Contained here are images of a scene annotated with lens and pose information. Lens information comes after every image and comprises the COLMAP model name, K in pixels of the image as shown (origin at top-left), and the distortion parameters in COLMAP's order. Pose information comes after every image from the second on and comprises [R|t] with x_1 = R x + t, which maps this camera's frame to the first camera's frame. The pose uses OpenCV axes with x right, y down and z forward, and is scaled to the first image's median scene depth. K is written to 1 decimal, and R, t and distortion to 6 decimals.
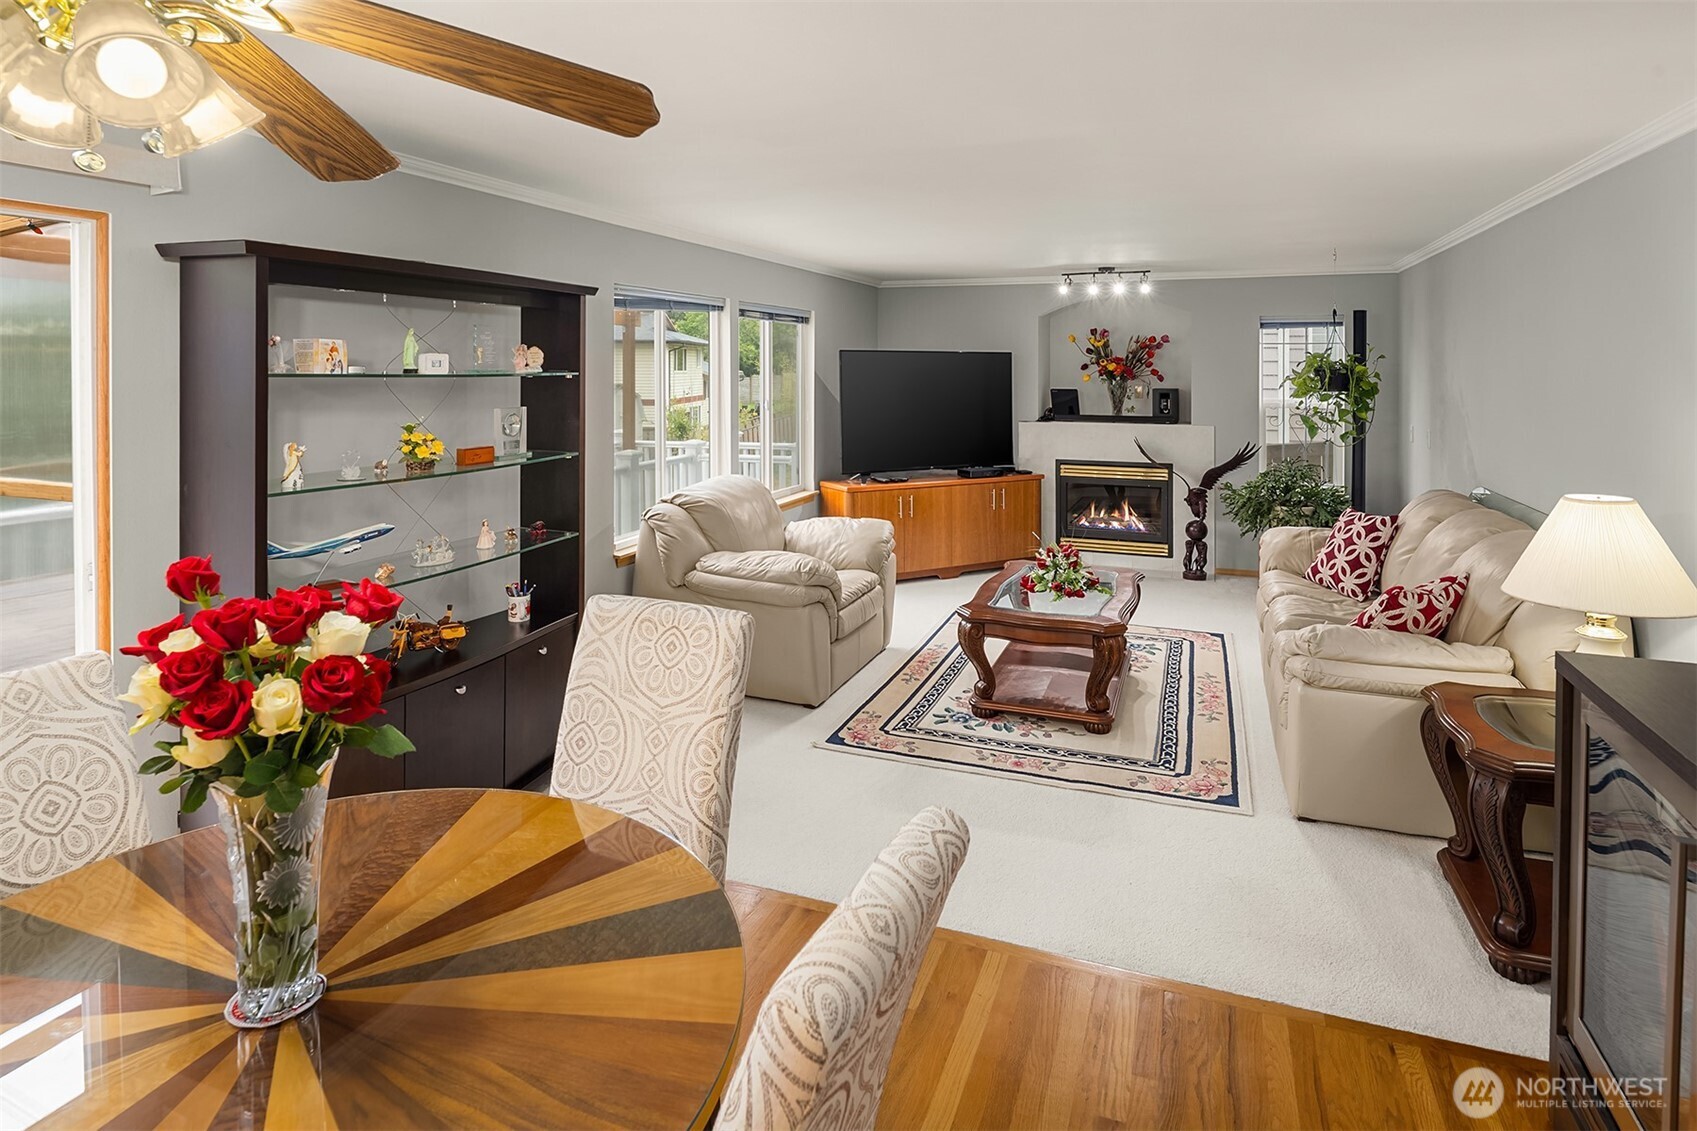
lens RADIAL K [[918.0, 0, 841.9], [0, 918.0, 360.9], [0, 0, 1]] dist [-0.003549, -0.000406]
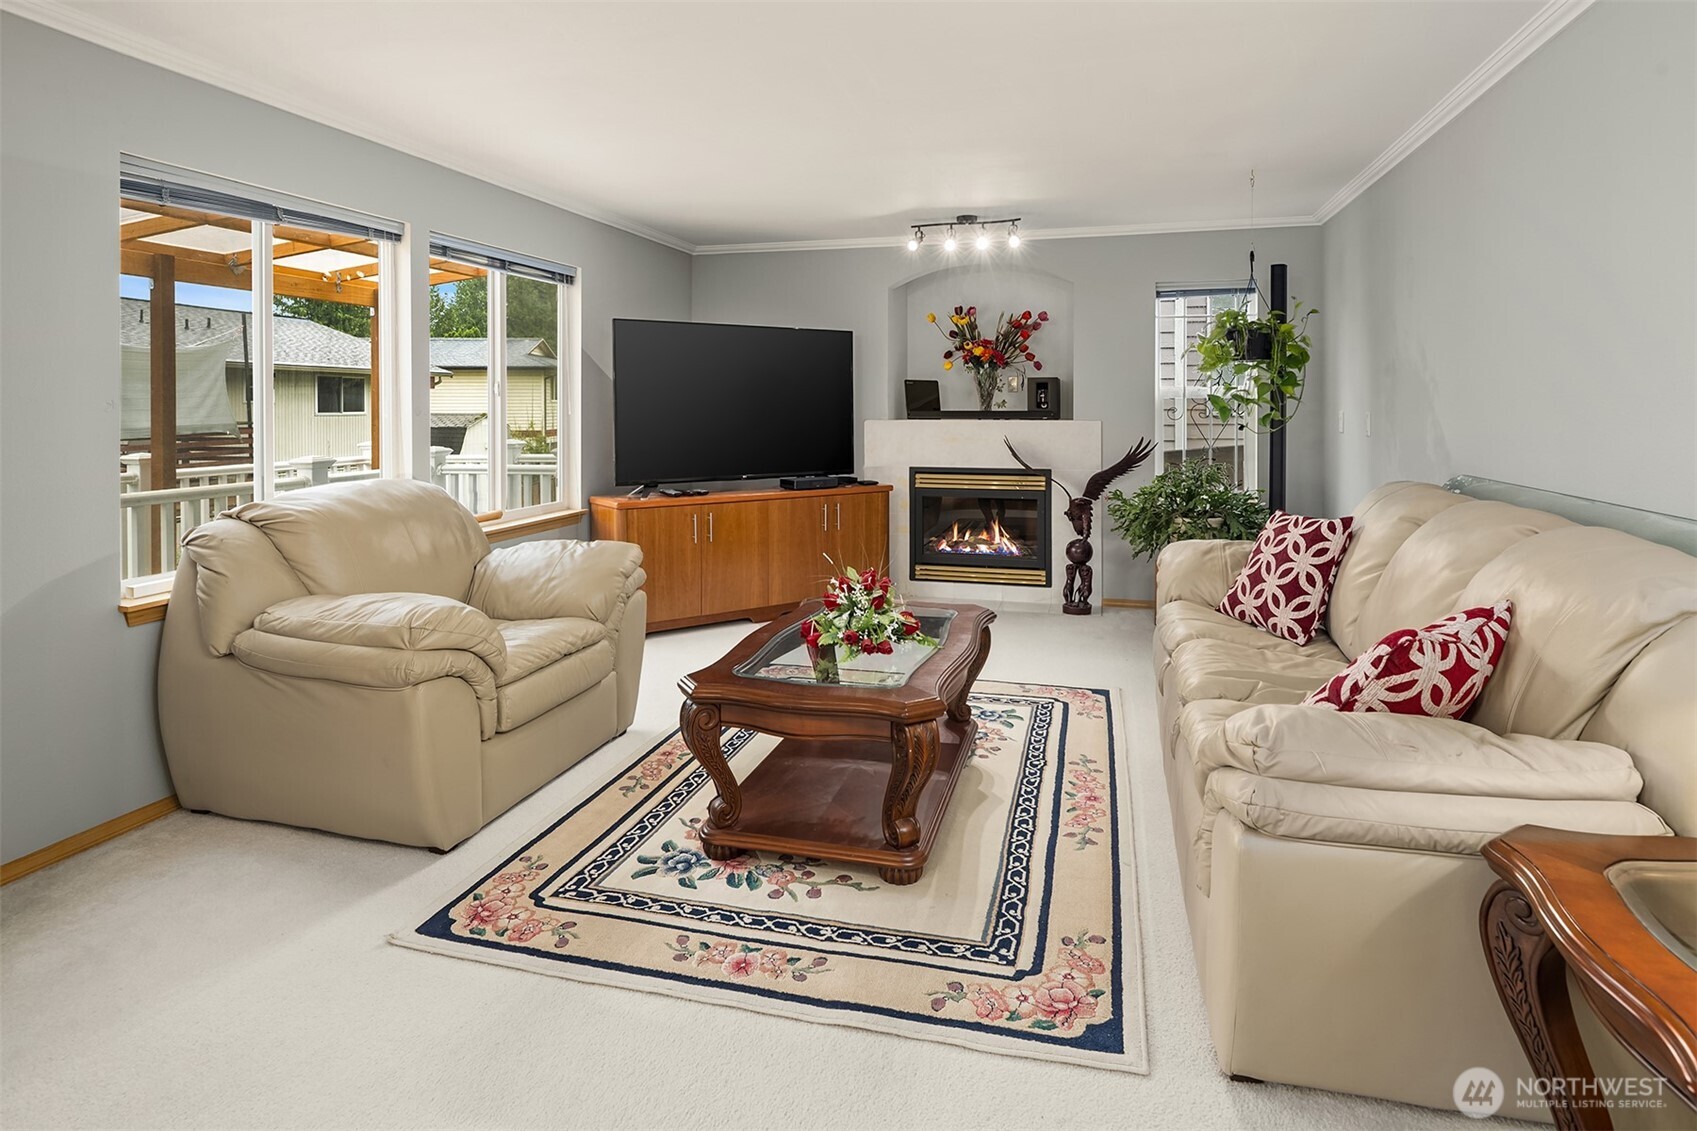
lens RADIAL K [[918.0, 0, 852.1], [0, 918.0, 408.4], [0, 0, 1]] dist [-0.003549, -0.000406]
pose [[0.993879, -0.003715, 0.110413, 0.140824], [0.002360, 0.999920, 0.012399, 0.068157], [-0.110450, -0.012062, 0.993808, 0.316880]]
